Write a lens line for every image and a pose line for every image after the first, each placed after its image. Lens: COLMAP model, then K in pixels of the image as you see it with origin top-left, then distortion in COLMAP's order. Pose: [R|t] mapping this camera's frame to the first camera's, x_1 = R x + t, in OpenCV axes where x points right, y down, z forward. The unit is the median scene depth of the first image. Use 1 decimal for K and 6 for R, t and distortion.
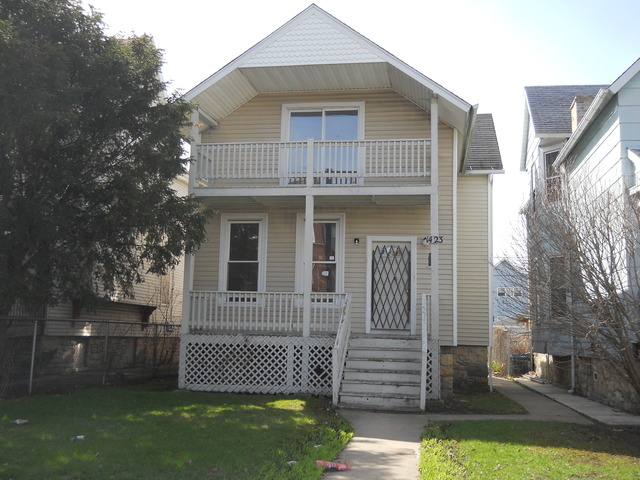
lens RADIAL K [[693.8, 0, 320.0], [0, 693.8, 240.0], [0, 0, 1]] dist [-0.005587, -0.006957]
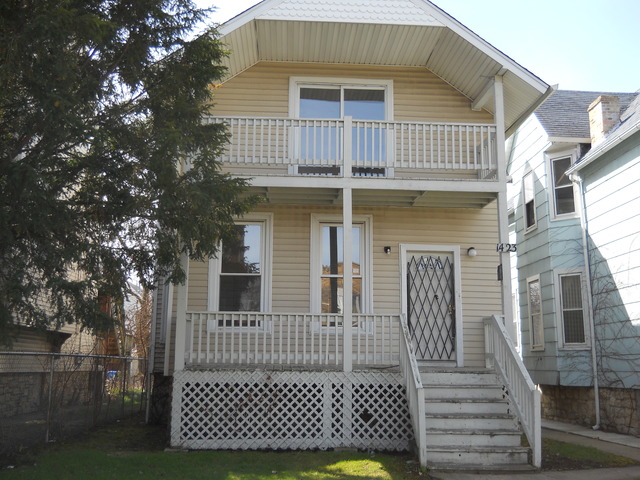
lens RADIAL K [[693.8, 0, 320.0], [0, 693.8, 240.0], [0, 0, 1]] dist [-0.005587, -0.006957]
pose [[0.976177, 0.024001, 0.215642, -0.214944], [-0.015918, 0.999107, -0.039141, 0.024749], [-0.216389, 0.034775, 0.975688, 0.254620]]
